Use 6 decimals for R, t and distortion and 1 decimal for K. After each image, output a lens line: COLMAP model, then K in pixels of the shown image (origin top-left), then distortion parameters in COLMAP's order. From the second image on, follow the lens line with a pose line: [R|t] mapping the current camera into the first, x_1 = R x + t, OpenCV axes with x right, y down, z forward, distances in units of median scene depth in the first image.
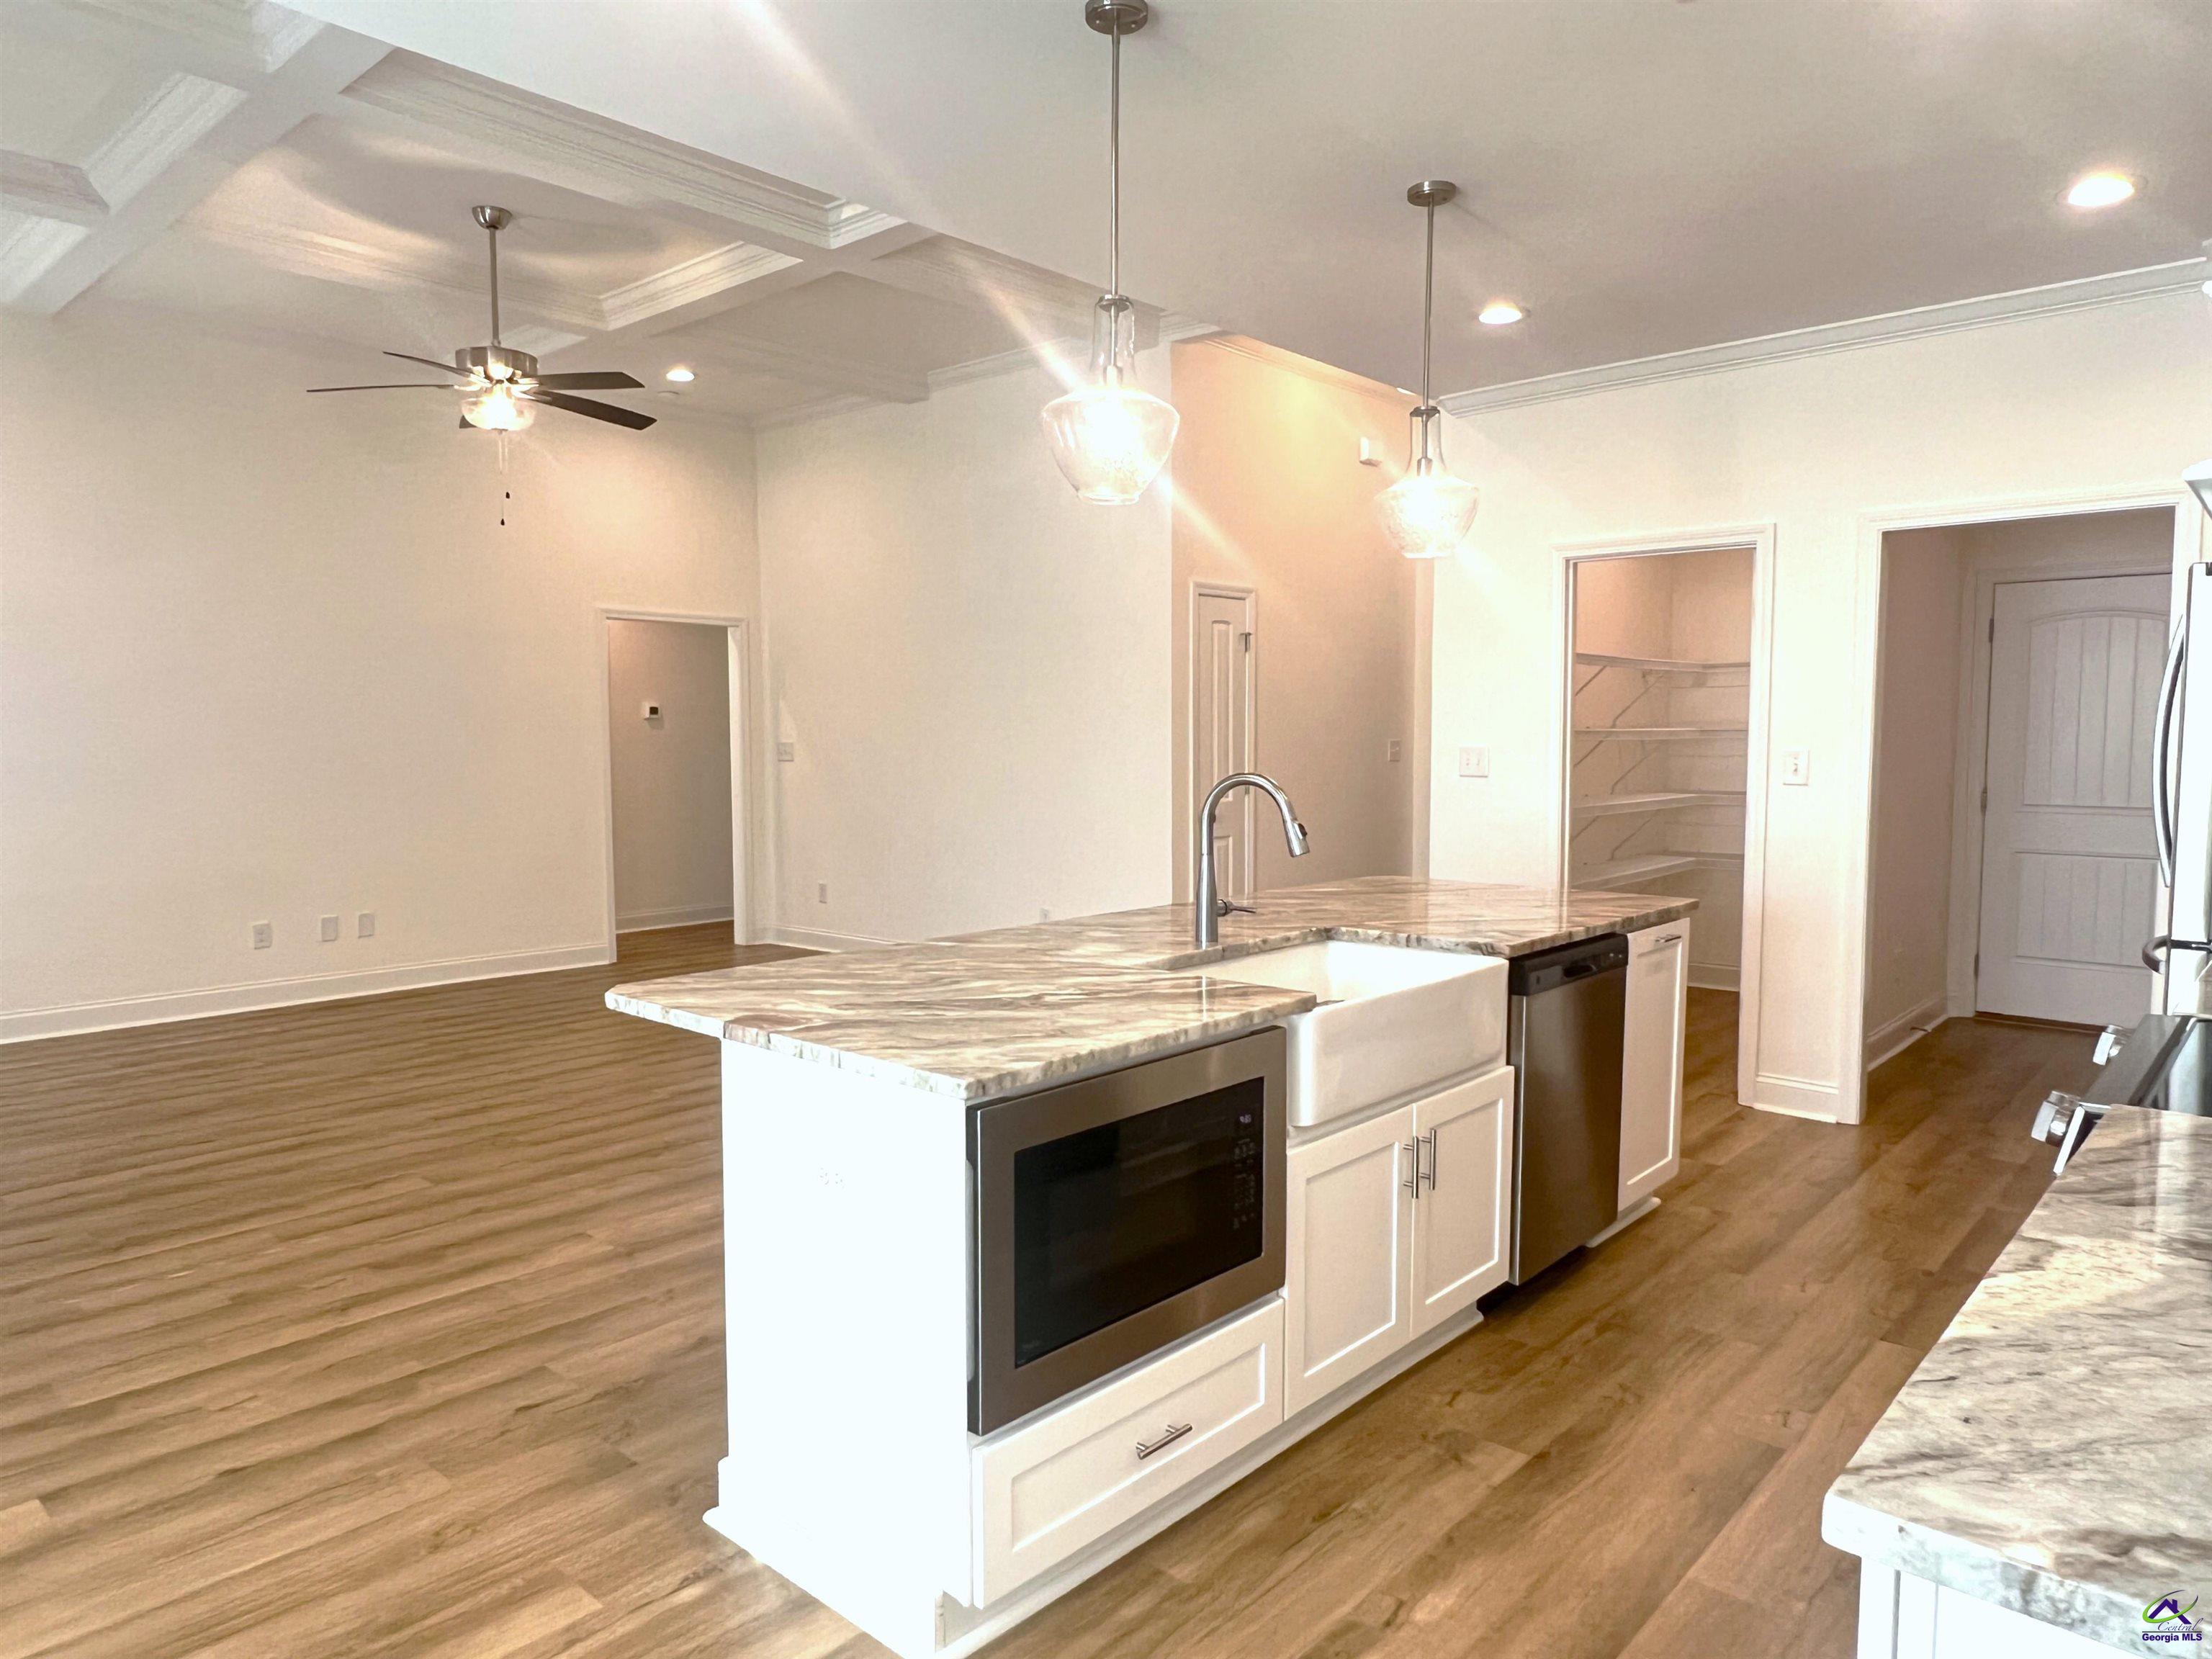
lens RADIAL K [[1421.5, 0, 1106.0], [0, 1421.5, 829.5], [0, 0, 1]] dist [-0.001883, -0.001971]
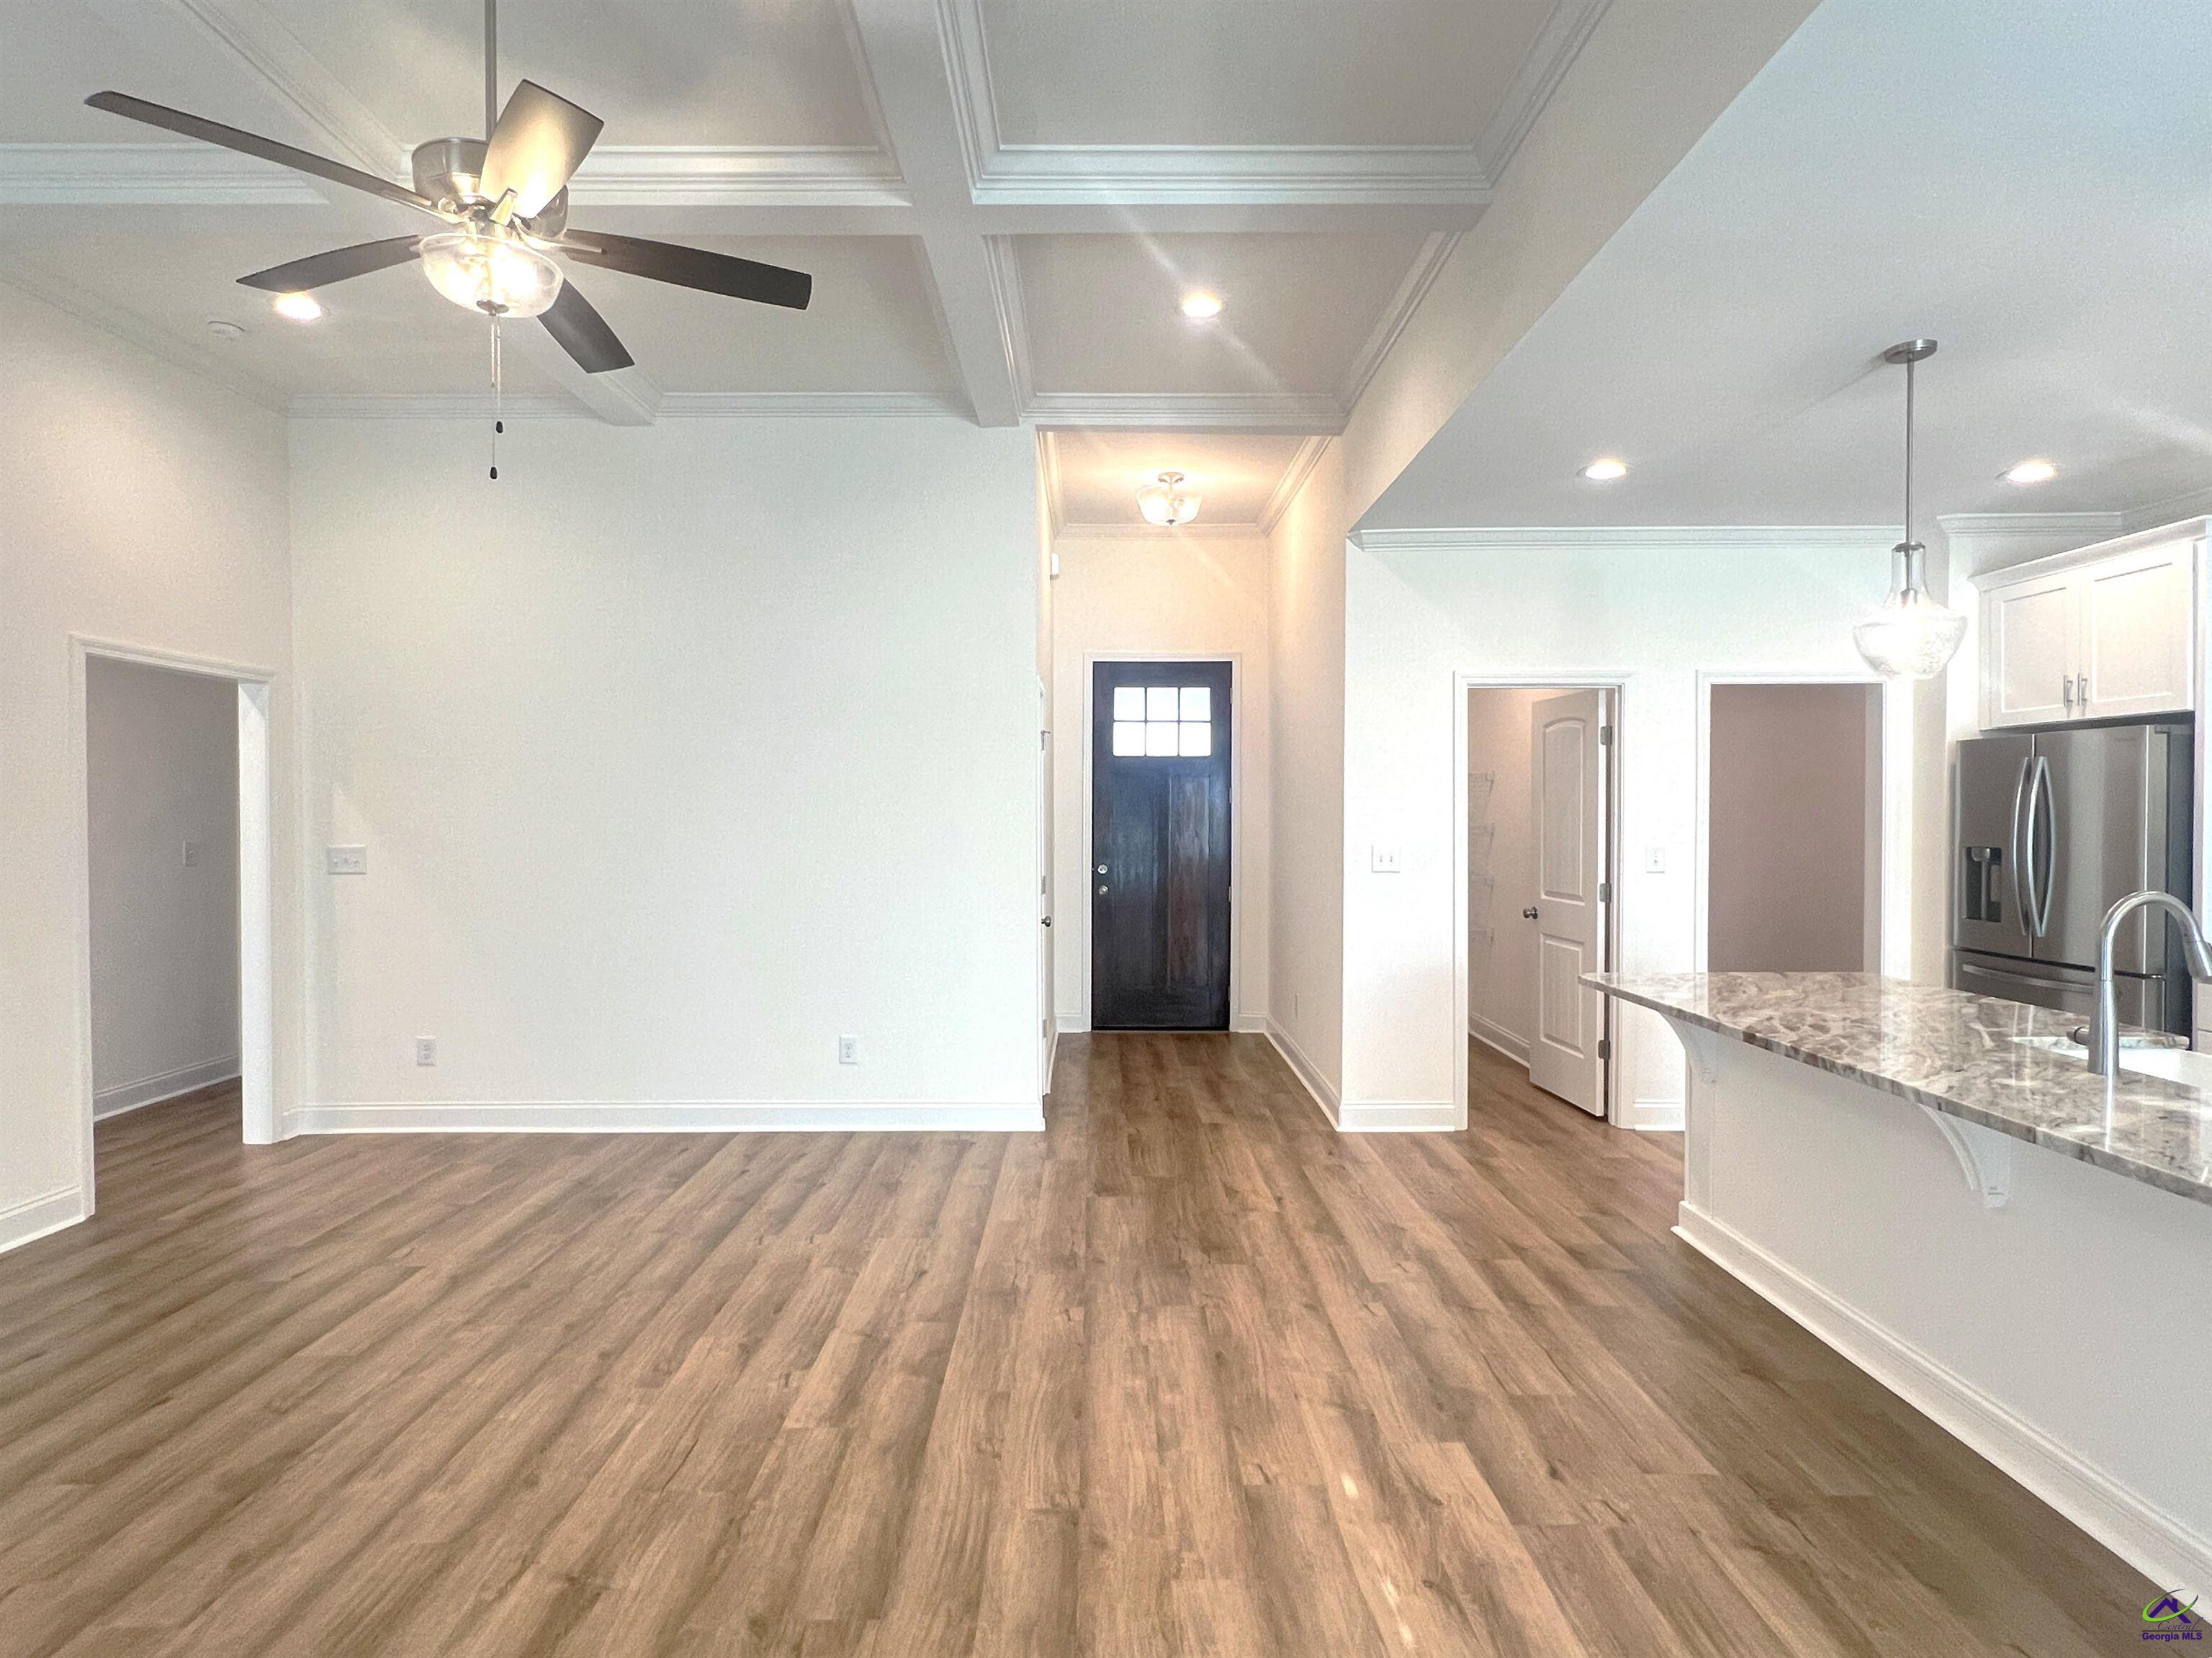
lens RADIAL K [[1141.0, 0, 1106.0], [0, 1141.0, 829.0], [0, 0, 1]] dist [0.001379, 0.001211]
pose [[0.741898, -0.007766, 0.670468, -0.620804], [0.046436, 0.998127, -0.039821, -0.056318], [-0.668903, 0.060677, 0.740869, 0.593109]]
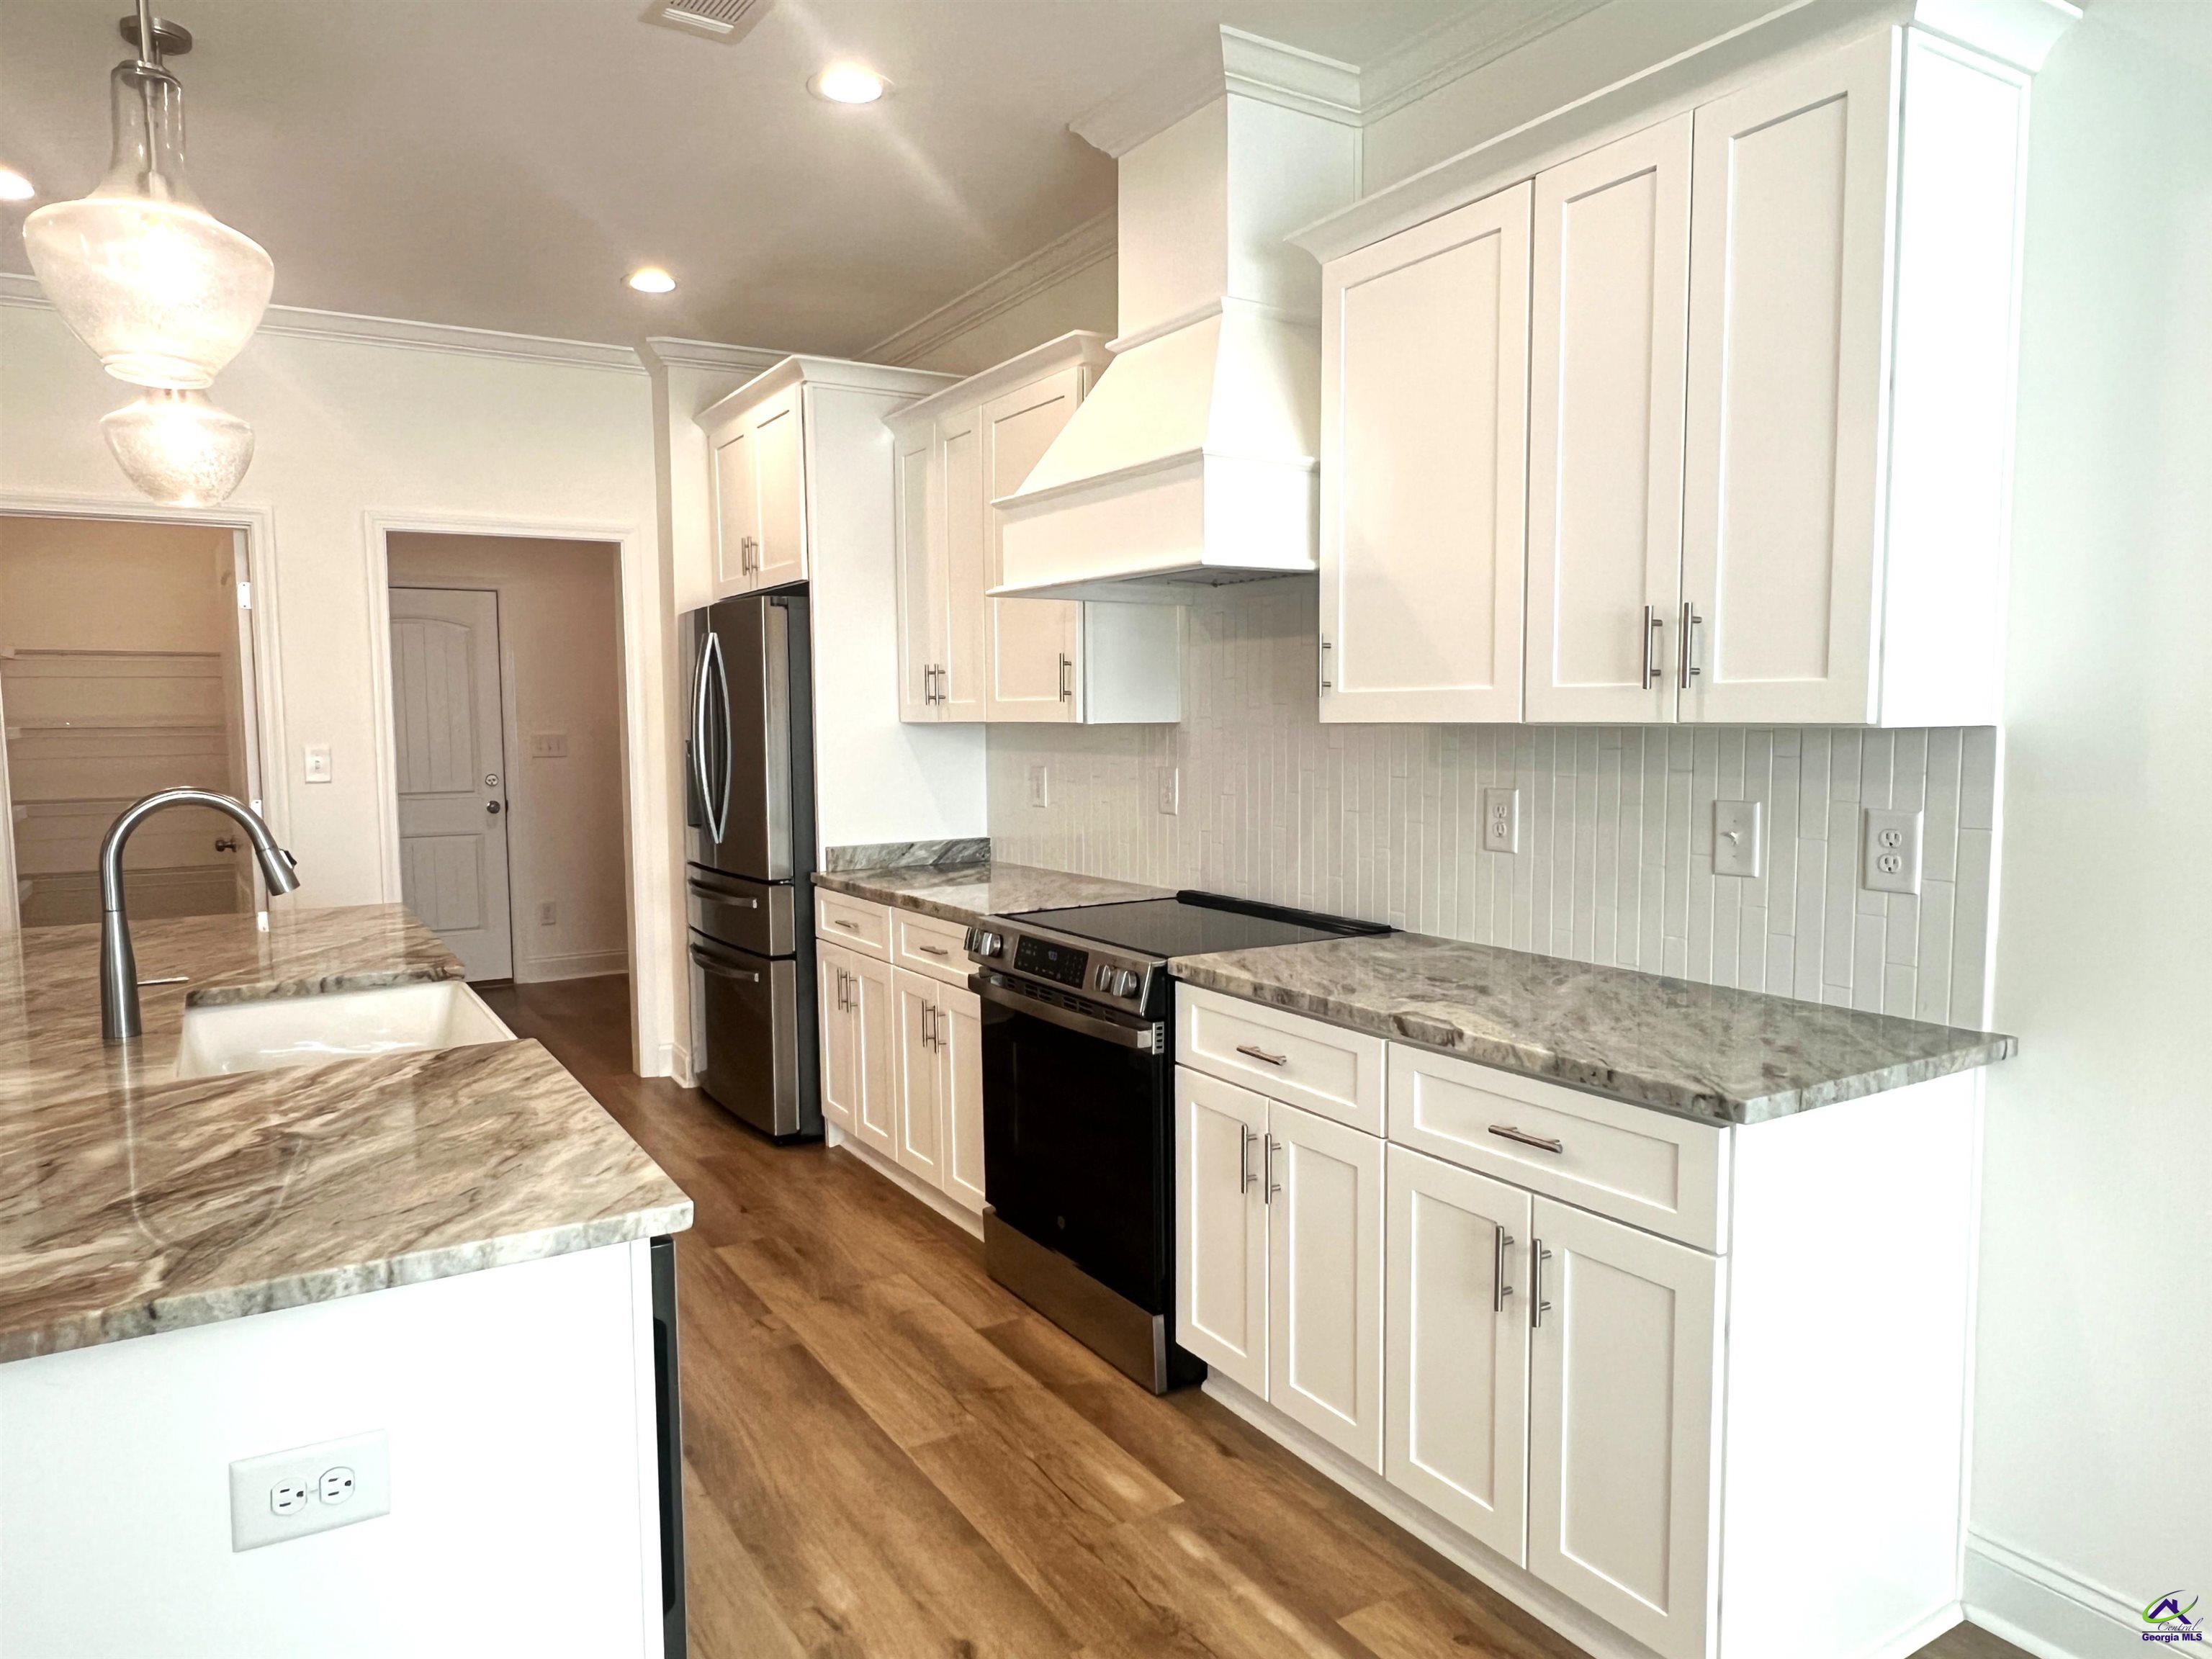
lens RADIAL K [[1403.8, 0, 1106.3], [0, 1403.8, 839.0], [0, 0, 1]] dist [-0.000679, 0.000049]
pose [[0.271228, -0.082690, 0.958957, -0.297677], [0.076958, 0.994976, 0.064029, -0.015453], [-0.959434, 0.056433, 0.276229, 0.242955]]
